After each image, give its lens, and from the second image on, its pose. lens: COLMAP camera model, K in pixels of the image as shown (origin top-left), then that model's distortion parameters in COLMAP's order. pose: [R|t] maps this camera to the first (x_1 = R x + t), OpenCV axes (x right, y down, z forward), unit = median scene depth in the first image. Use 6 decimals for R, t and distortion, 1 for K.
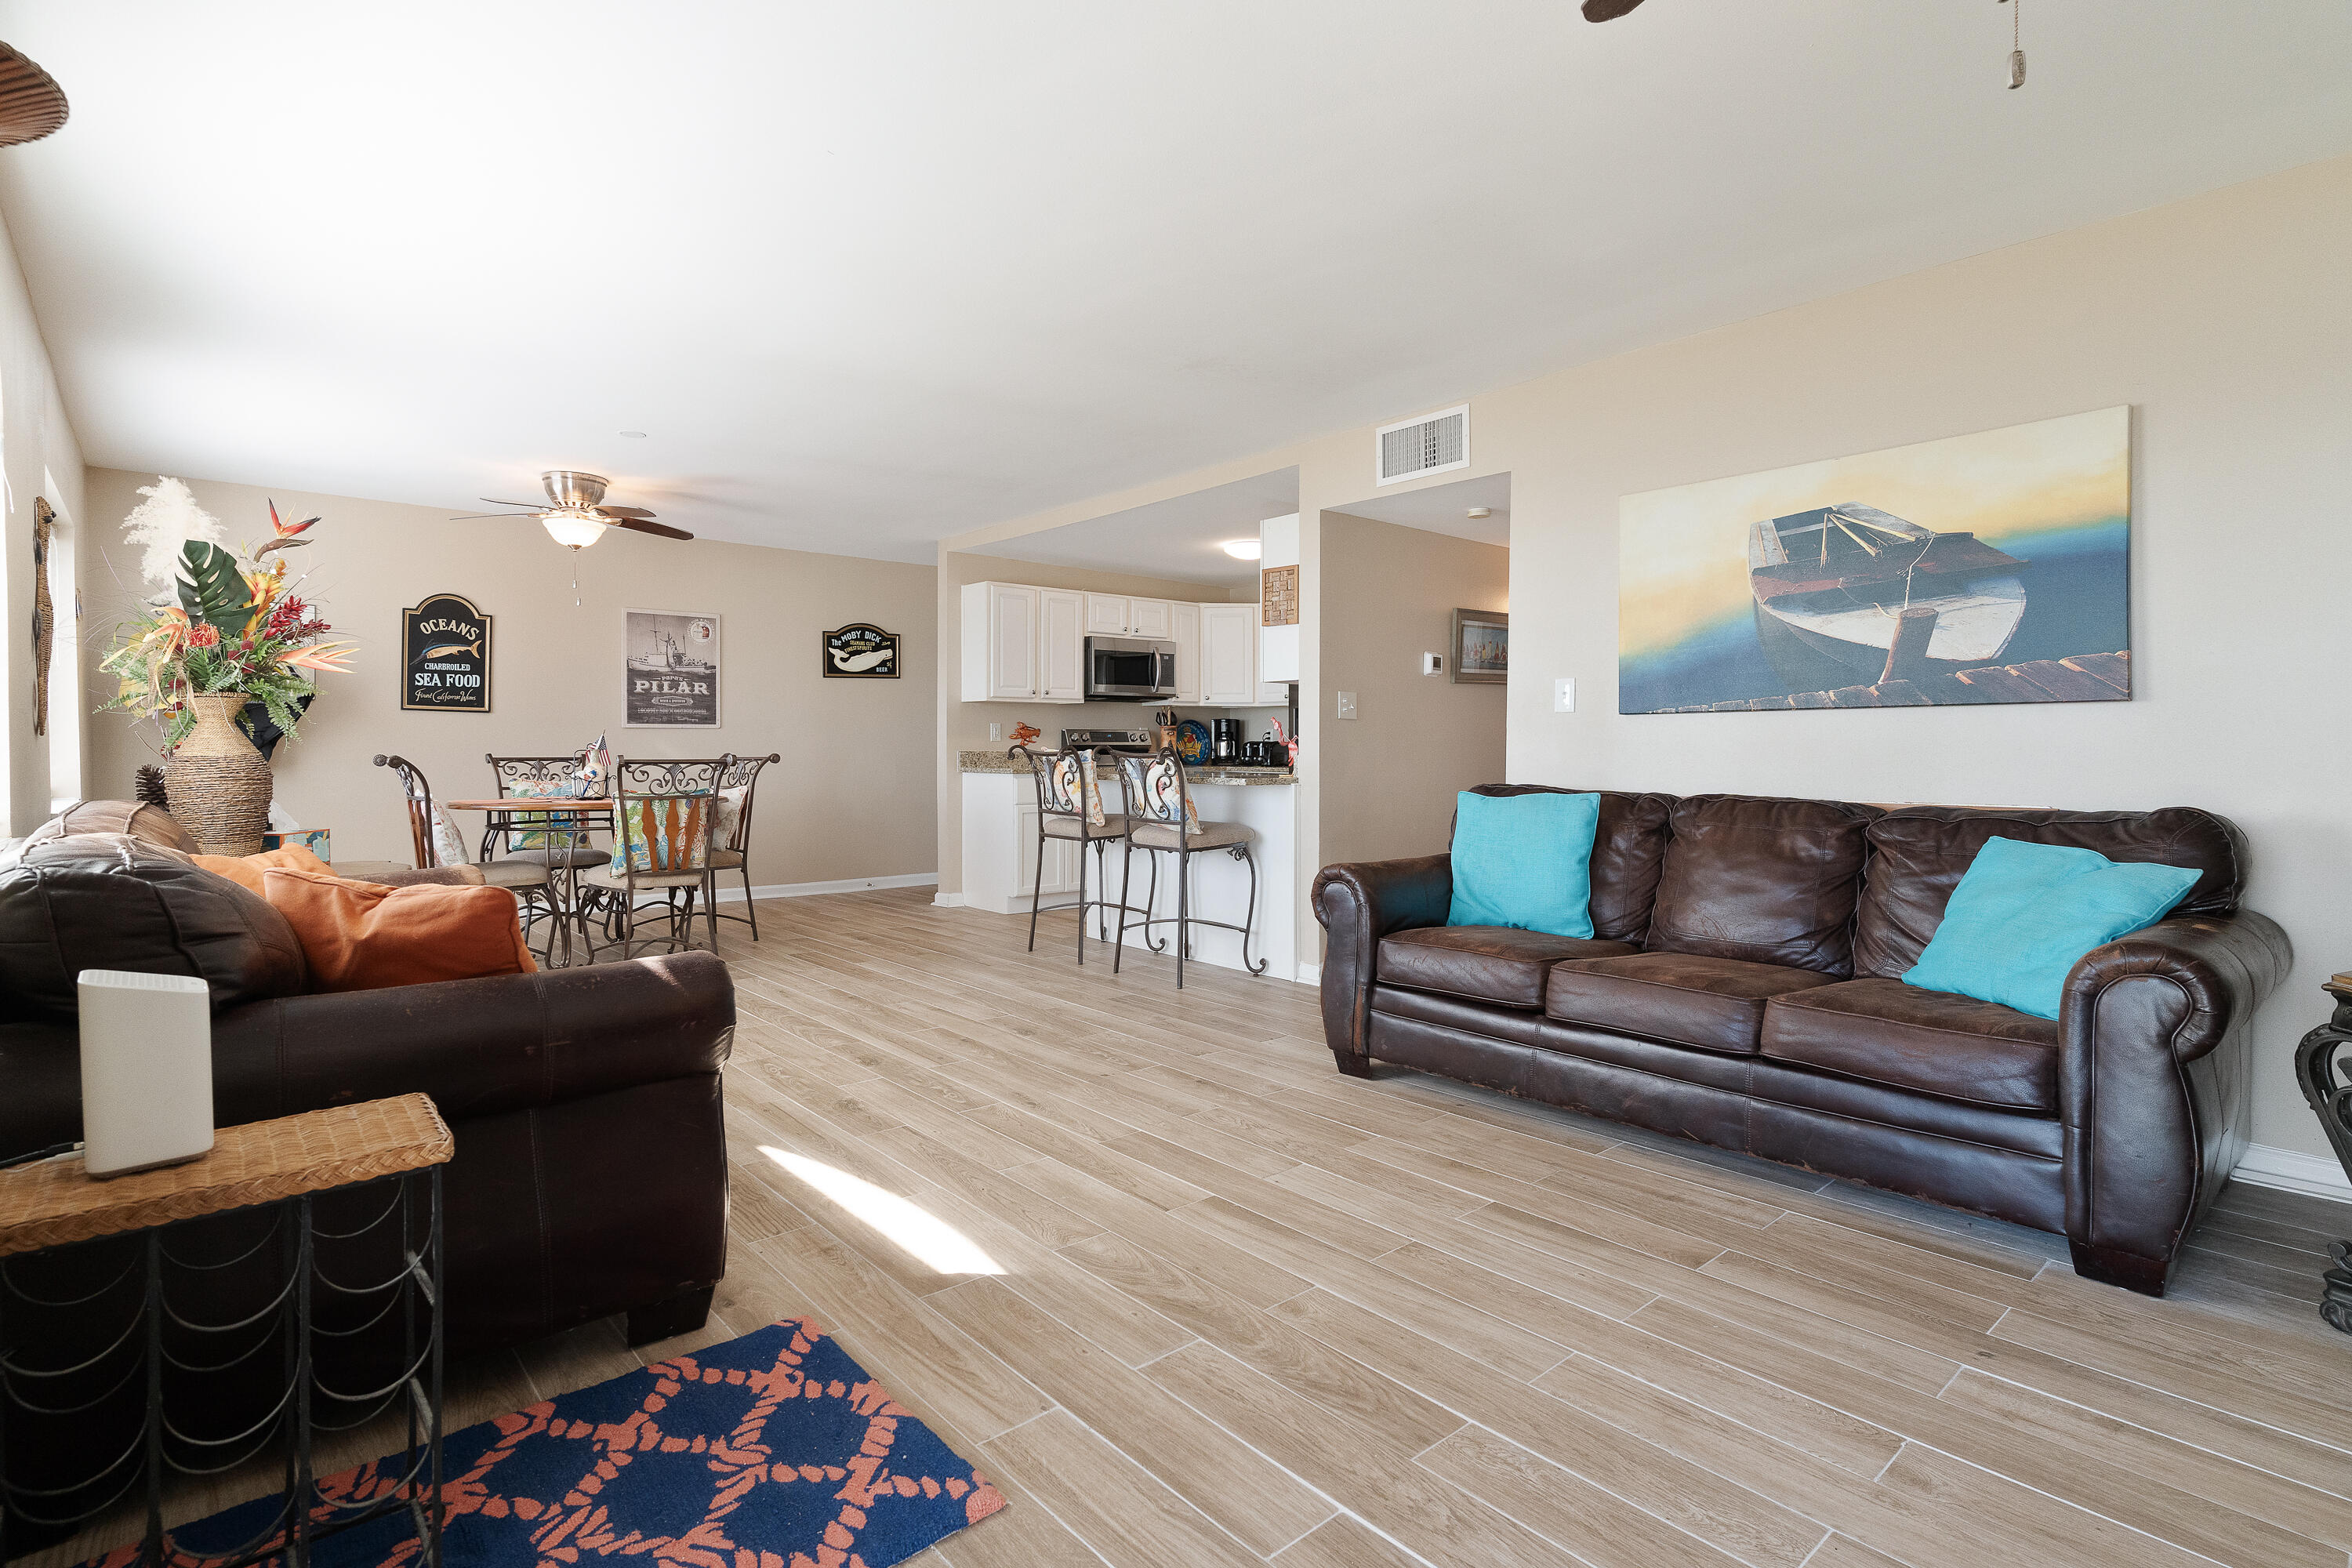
lens RADIAL K [[1130.5, 0, 1185.1], [0, 1130.5, 758.0], [0, 0, 1]] dist [0.001597, 0.000000]
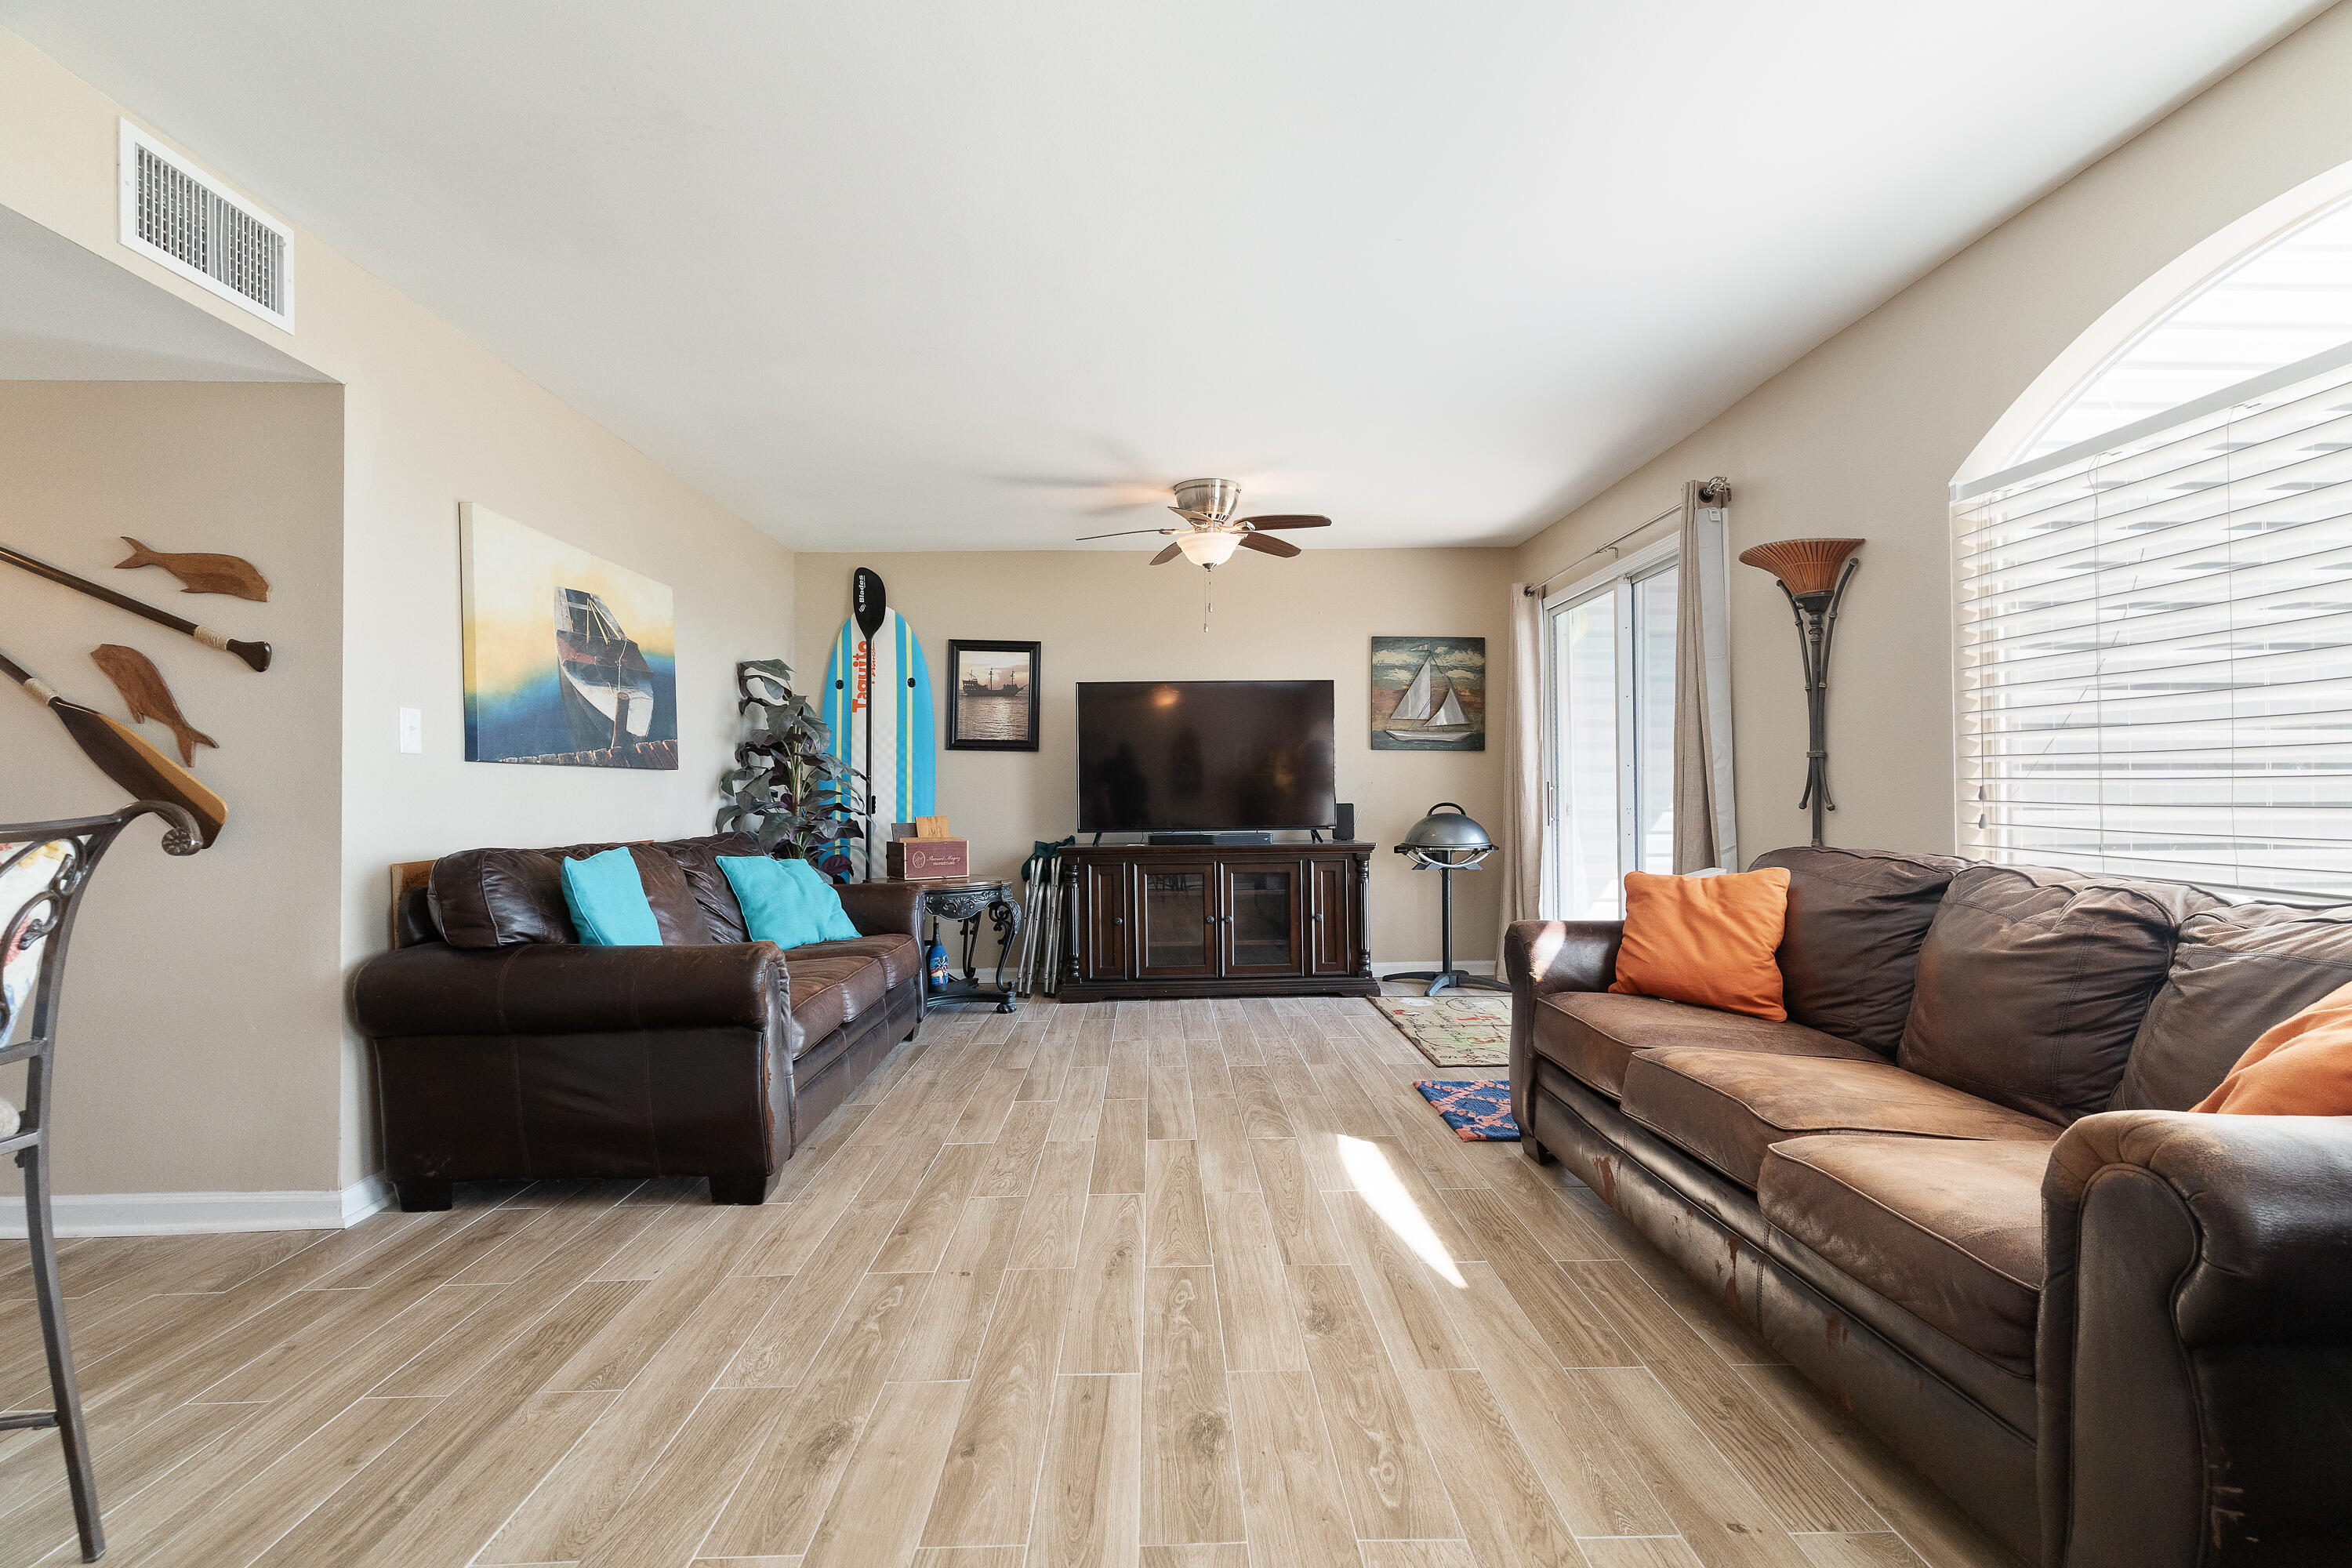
lens RADIAL K [[1111.7, 0, 1178.7], [0, 1111.7, 782.6], [0, 0, 1]] dist [0.002069, 0.000204]
pose [[-0.763988, 0.012109, 0.645117, -0.626492], [0.012293, 0.999916, -0.004209, -0.014024], [-0.645114, 0.004715, -0.764072, 1.470050]]
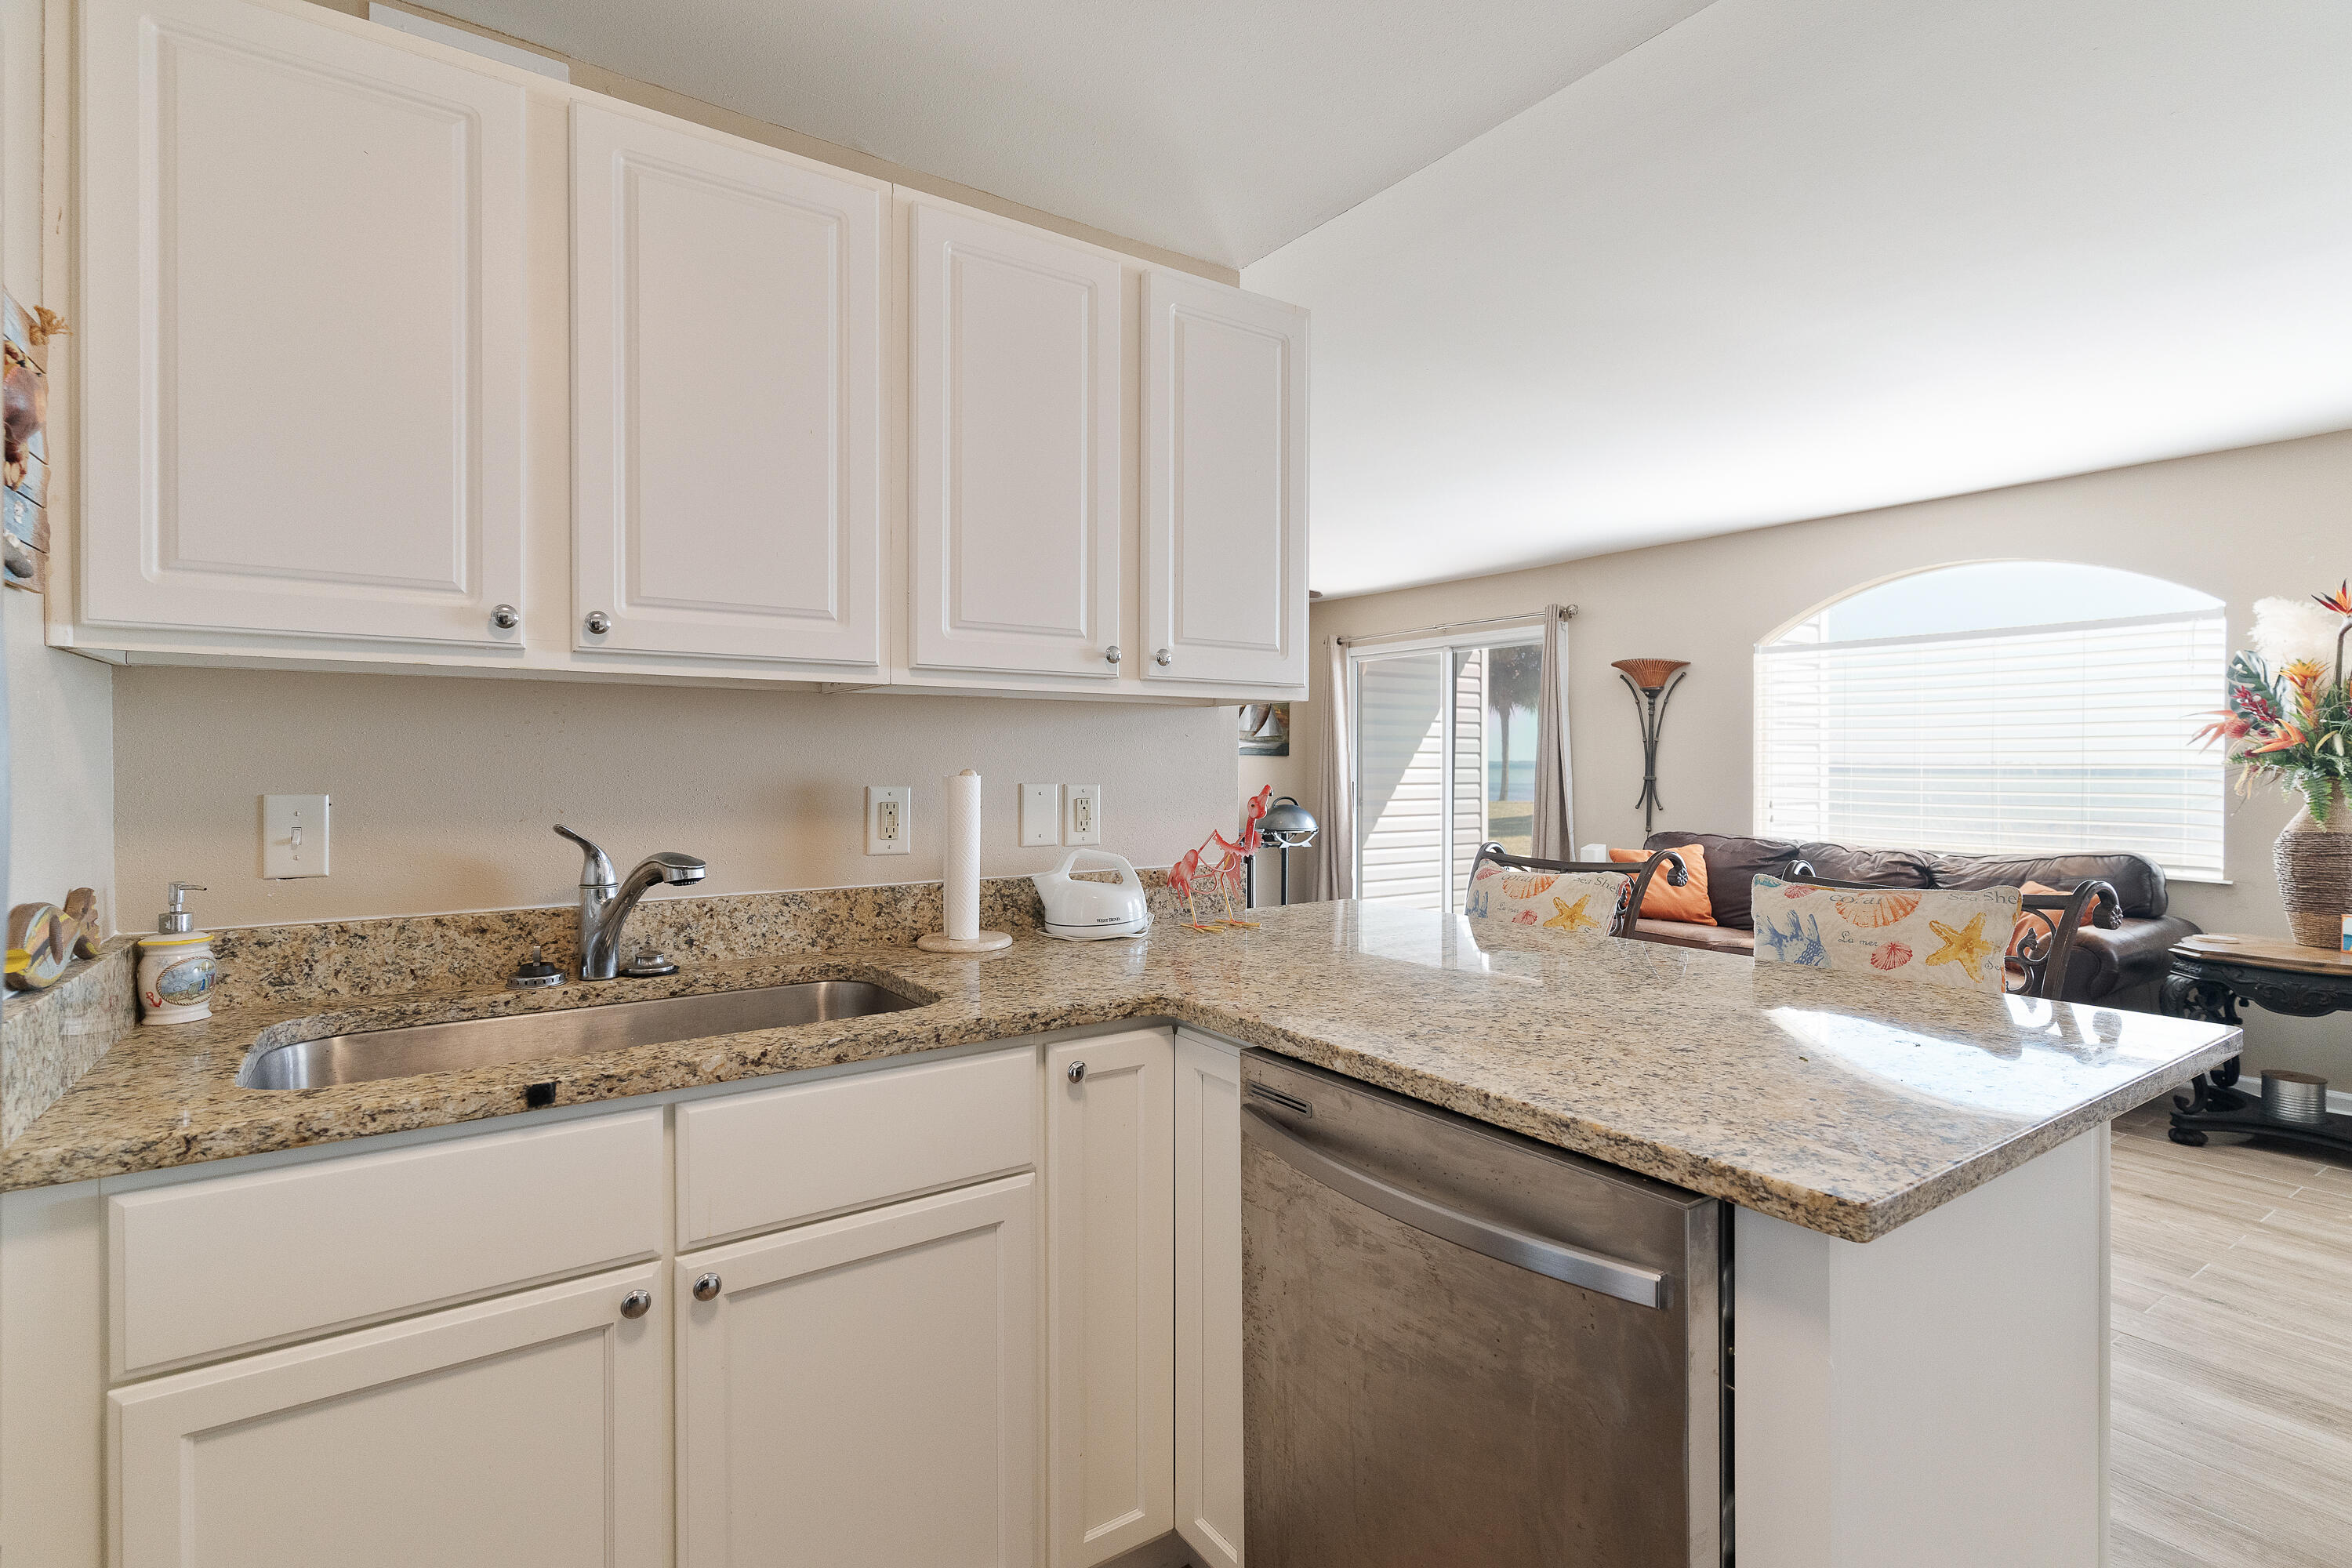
lens RADIAL K [[1118.8, 0, 1180.2], [0, 1118.8, 771.2], [0, 0, 1]] dist [0.001188, 0.000067]
pose [[-0.992085, -0.004952, 0.125473, 0.094011], [-0.002936, 0.999864, 0.016246, -0.074135], [-0.125537, 0.015749, -0.991964, 2.185234]]
